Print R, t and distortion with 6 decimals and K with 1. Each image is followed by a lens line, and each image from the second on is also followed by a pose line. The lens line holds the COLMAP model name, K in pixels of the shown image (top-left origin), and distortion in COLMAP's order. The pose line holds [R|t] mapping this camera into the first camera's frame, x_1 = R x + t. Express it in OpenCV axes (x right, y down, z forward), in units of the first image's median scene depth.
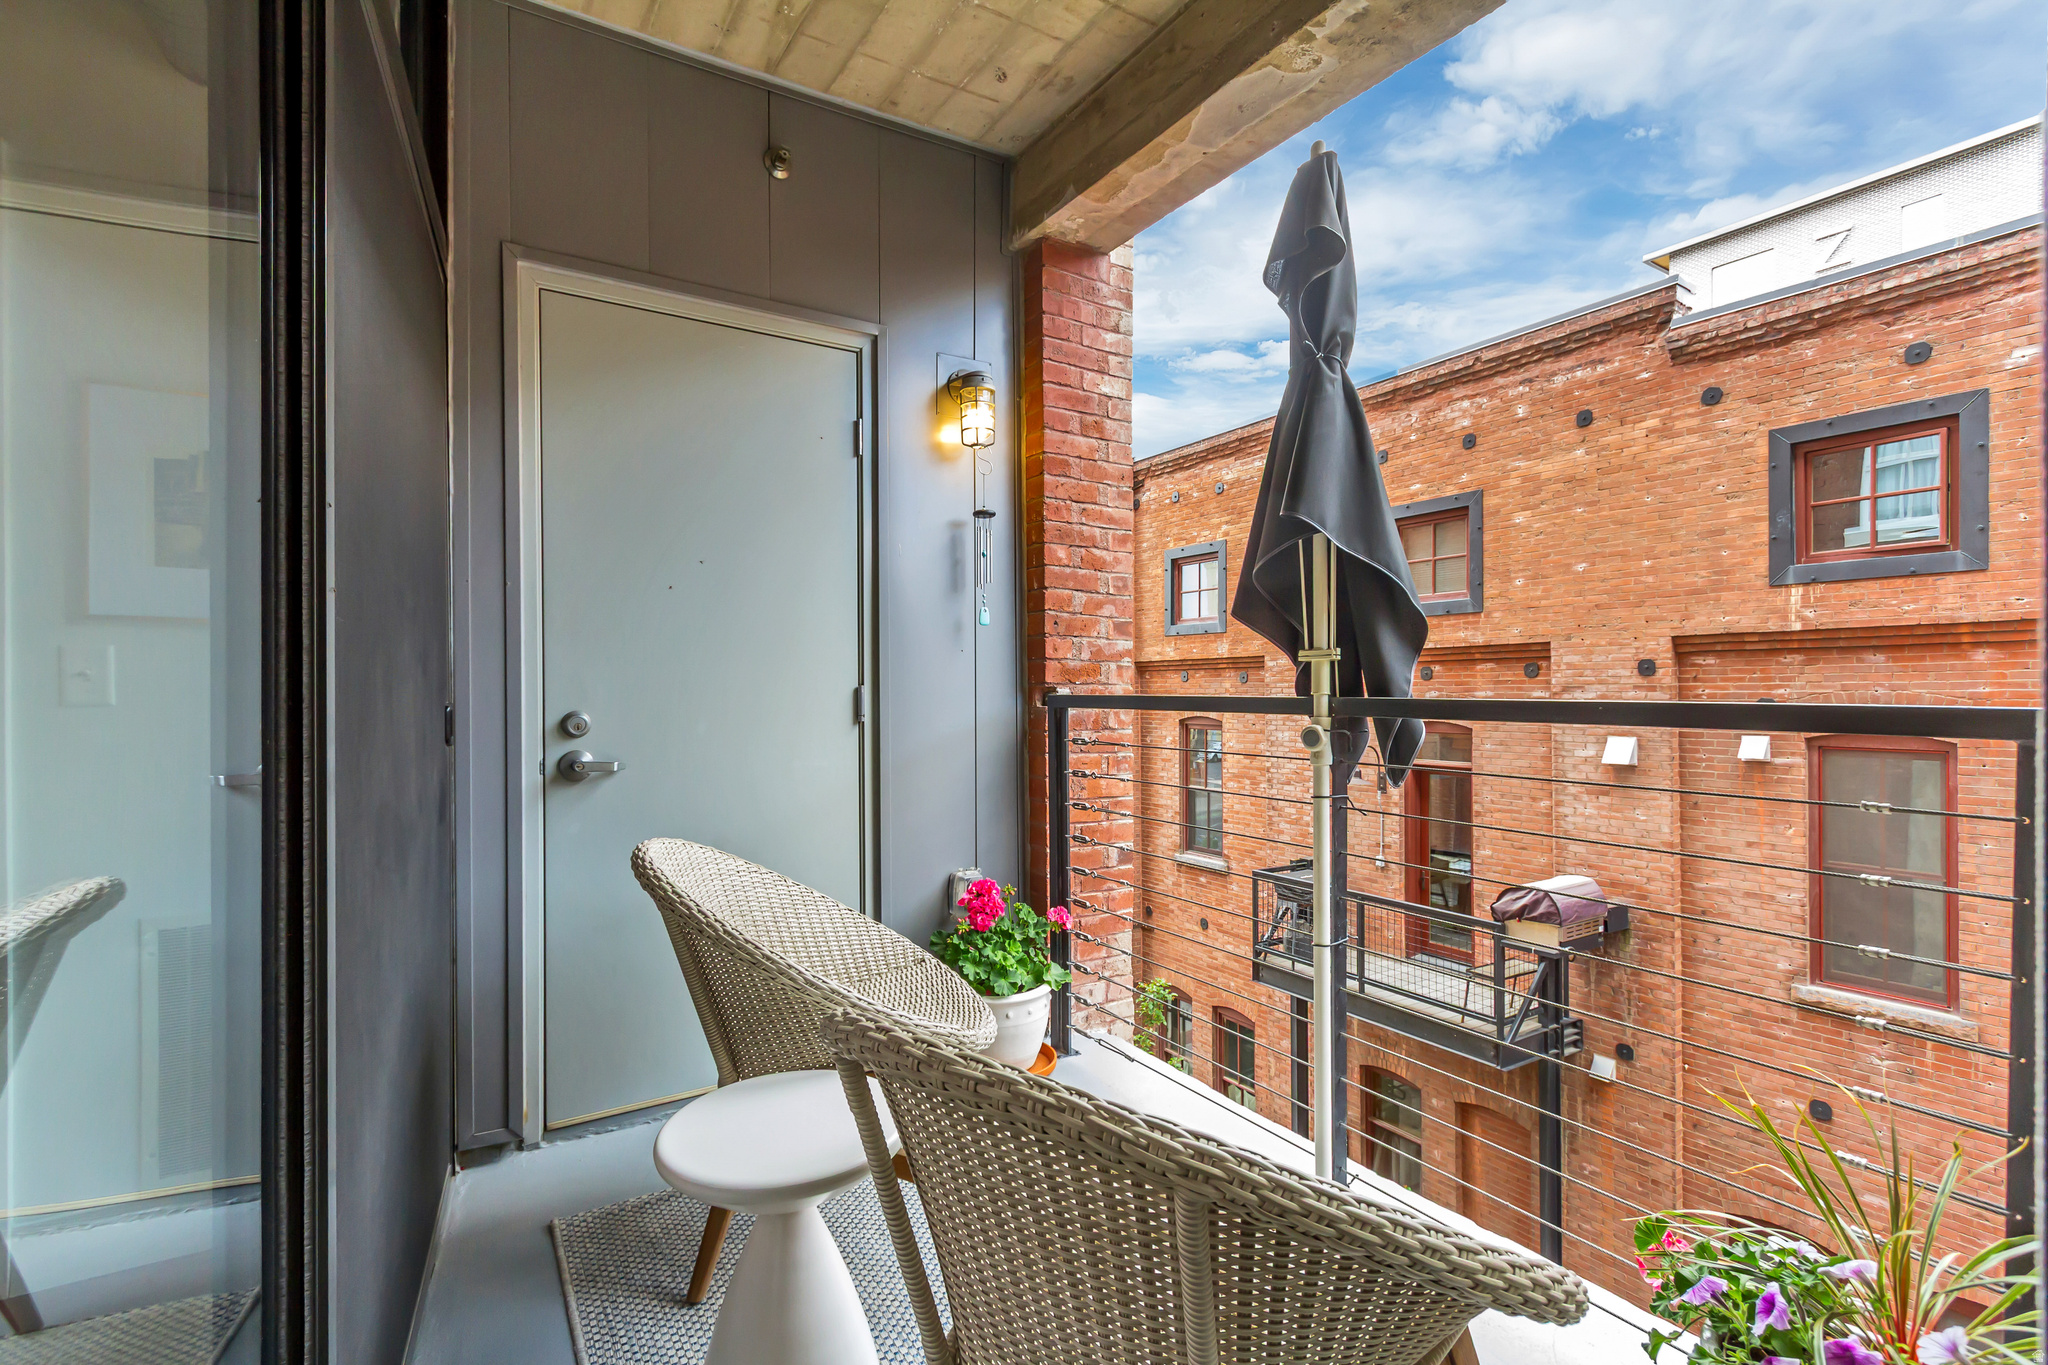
lens RADIAL K [[940.3, 0, 1023.4], [0, 940.3, 688.4], [0, 0, 1]] dist [0.002464, -0.000663]
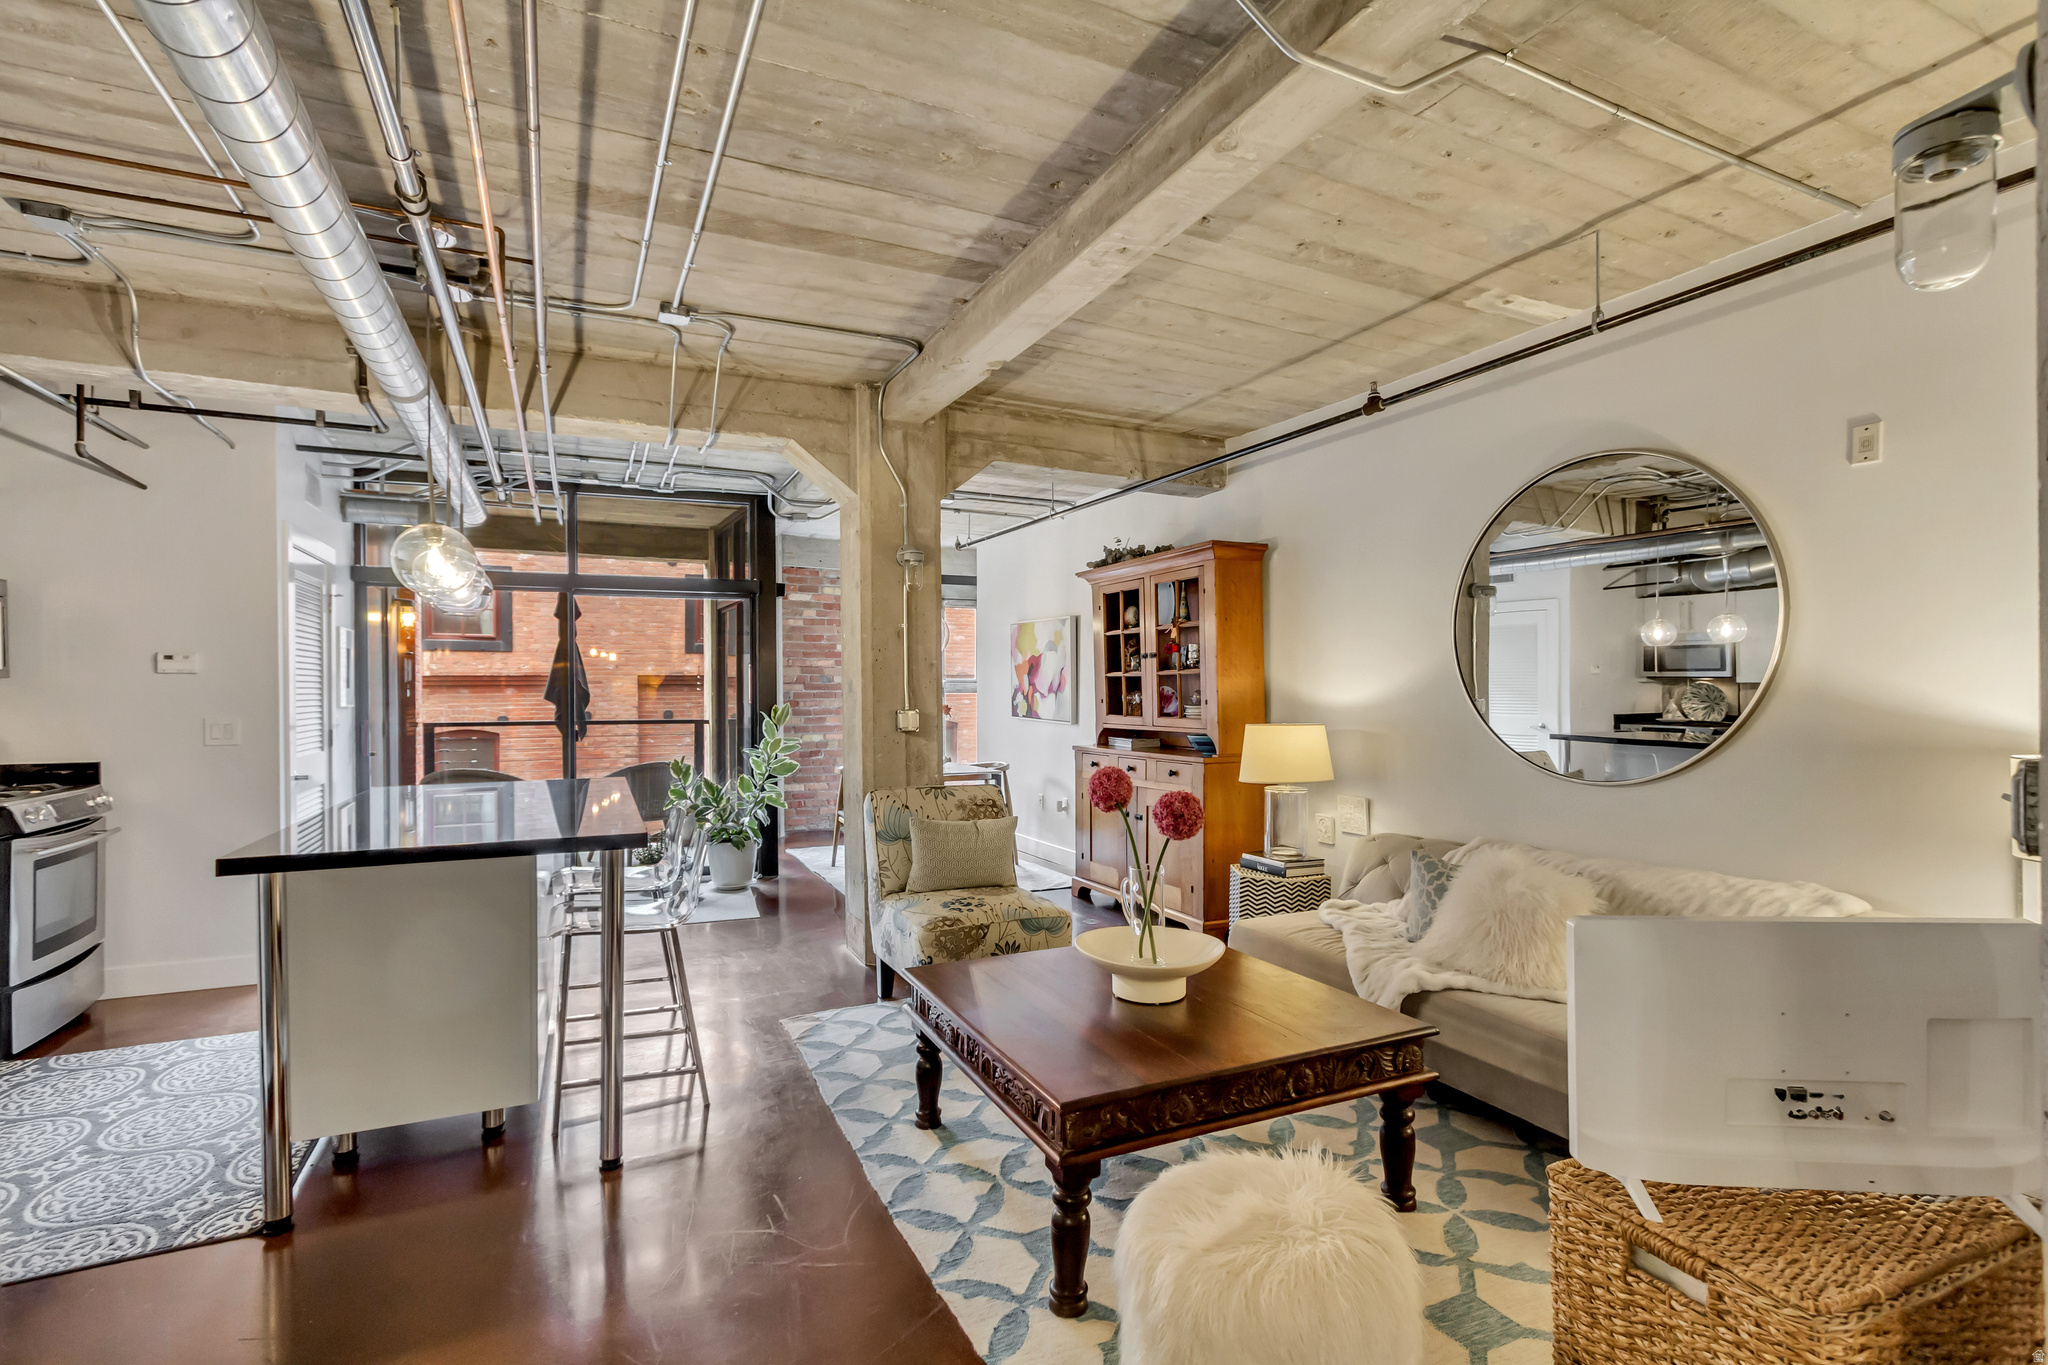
lens RADIAL K [[950.1, 0, 1022.8], [0, 950.1, 694.6], [0, 0, 1]] dist [0.002226, -0.000191]
pose [[0.110578, -0.002960, 0.993863, -0.910320], [0.002647, 0.999993, 0.002684, -0.027987], [-0.993864, 0.002334, 0.110585, -0.359081]]
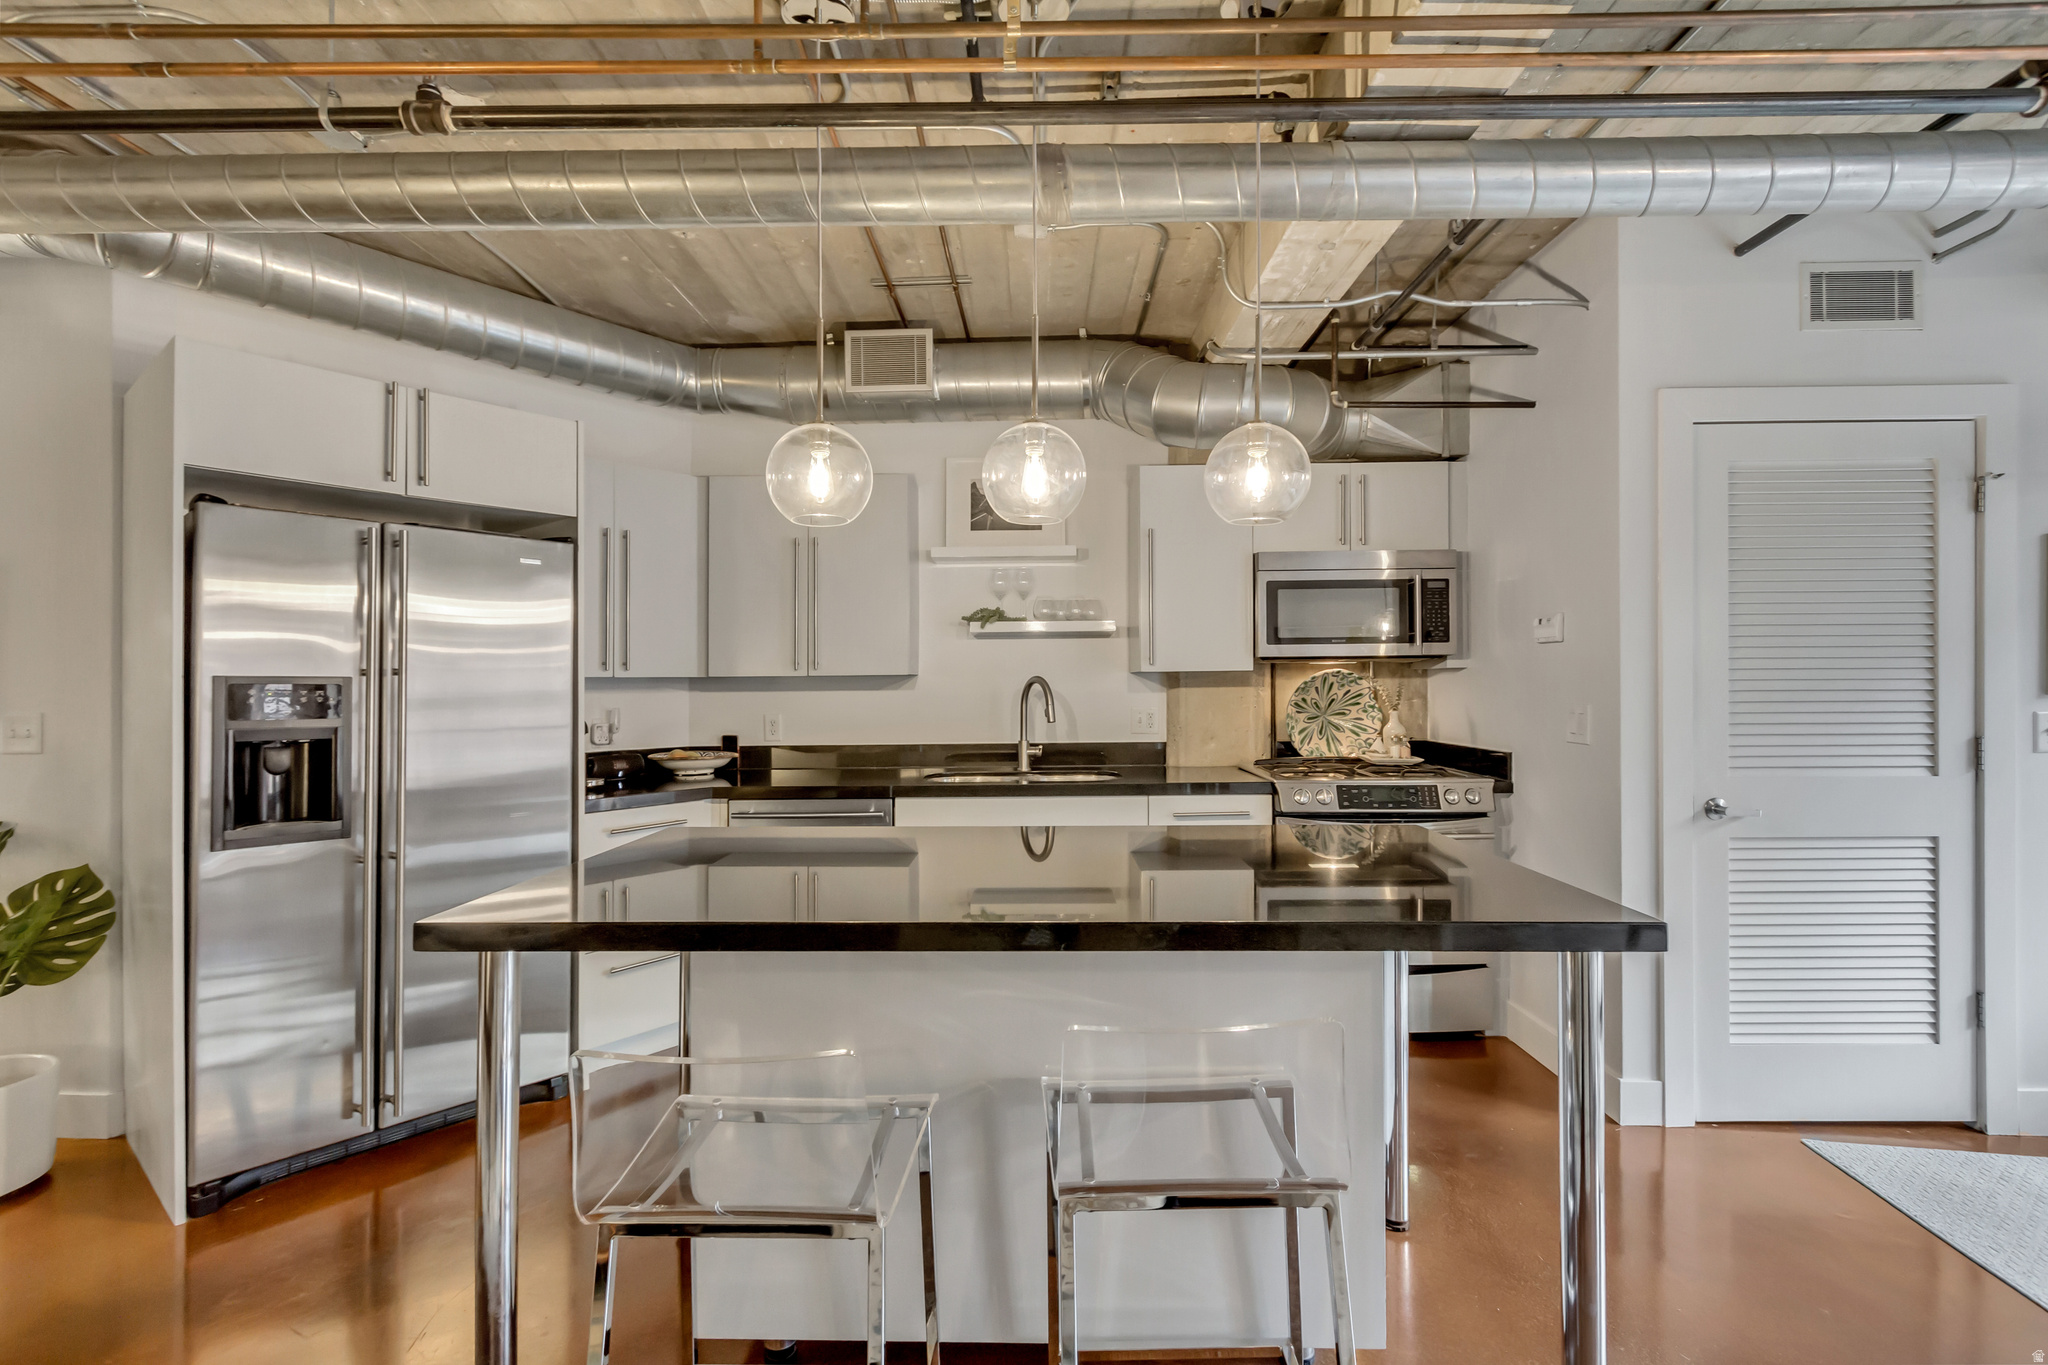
lens RADIAL K [[943.7, 0, 1020.4], [0, 943.7, 679.7], [0, 0, 1]] dist [0.002276, -0.000240]
pose [[0.842335, -0.004272, -0.538938, -0.378870], [0.004318, 0.999990, -0.001179, -0.024293], [0.538937, -0.001334, 0.842345, -0.276644]]
